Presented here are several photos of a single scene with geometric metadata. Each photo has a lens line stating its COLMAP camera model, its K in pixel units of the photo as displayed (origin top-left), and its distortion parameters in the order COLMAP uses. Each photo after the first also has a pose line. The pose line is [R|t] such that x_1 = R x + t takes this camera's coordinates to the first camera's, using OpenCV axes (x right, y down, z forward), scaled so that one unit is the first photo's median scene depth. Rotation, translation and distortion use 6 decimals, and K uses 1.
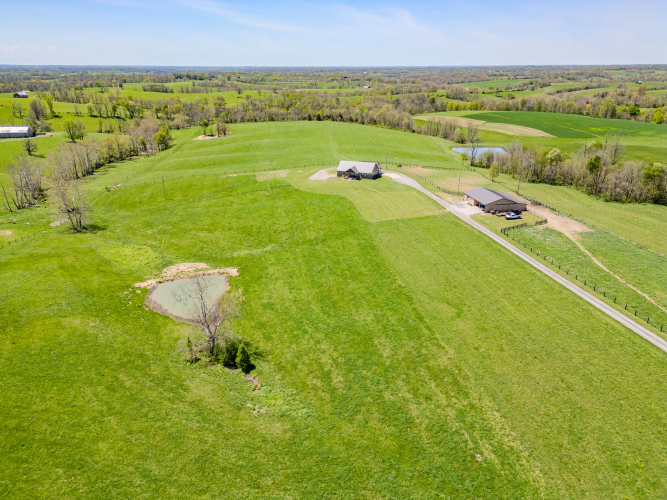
lens RADIAL K [[460.8, 0, 331.9], [0, 460.8, 247.1], [0, 0, 1]] dist [0.060643, -0.049952]
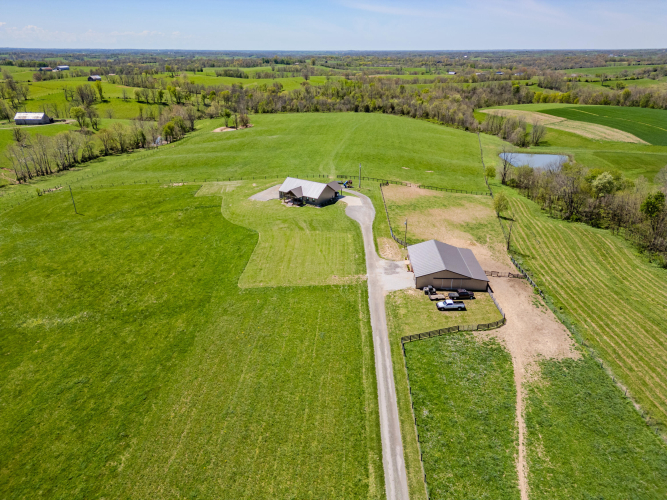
lens RADIAL K [[460.8, 0, 331.9], [0, 460.8, 247.1], [0, 0, 1]] dist [0.060643, -0.049952]
pose [[0.979175, 0.080988, -0.186163, 0.105466], [-0.075499, 0.996481, 0.036399, -0.046379], [0.188456, -0.021586, 0.981844, 0.116964]]
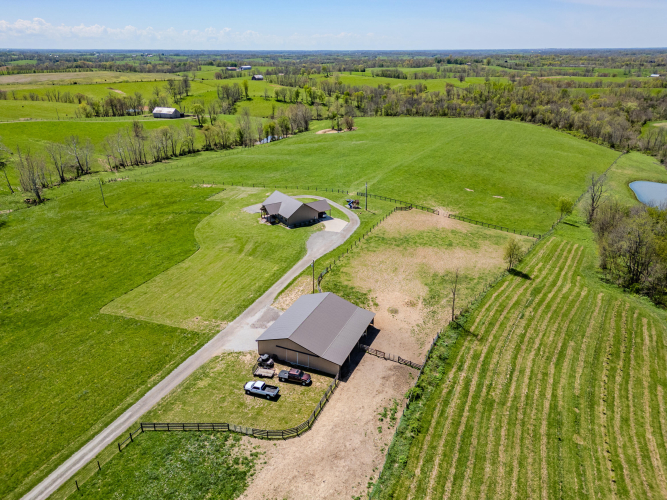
lens RADIAL K [[466.3, 0, 333.5], [0, 466.3, 250.0], [0, 0, 1]] dist [0.060759, -0.053146]
pose [[0.842570, 0.211000, -0.495535, 0.198372], [-0.195468, 0.977131, 0.083707, -0.076773], [0.501864, 0.026332, 0.864545, 0.195451]]
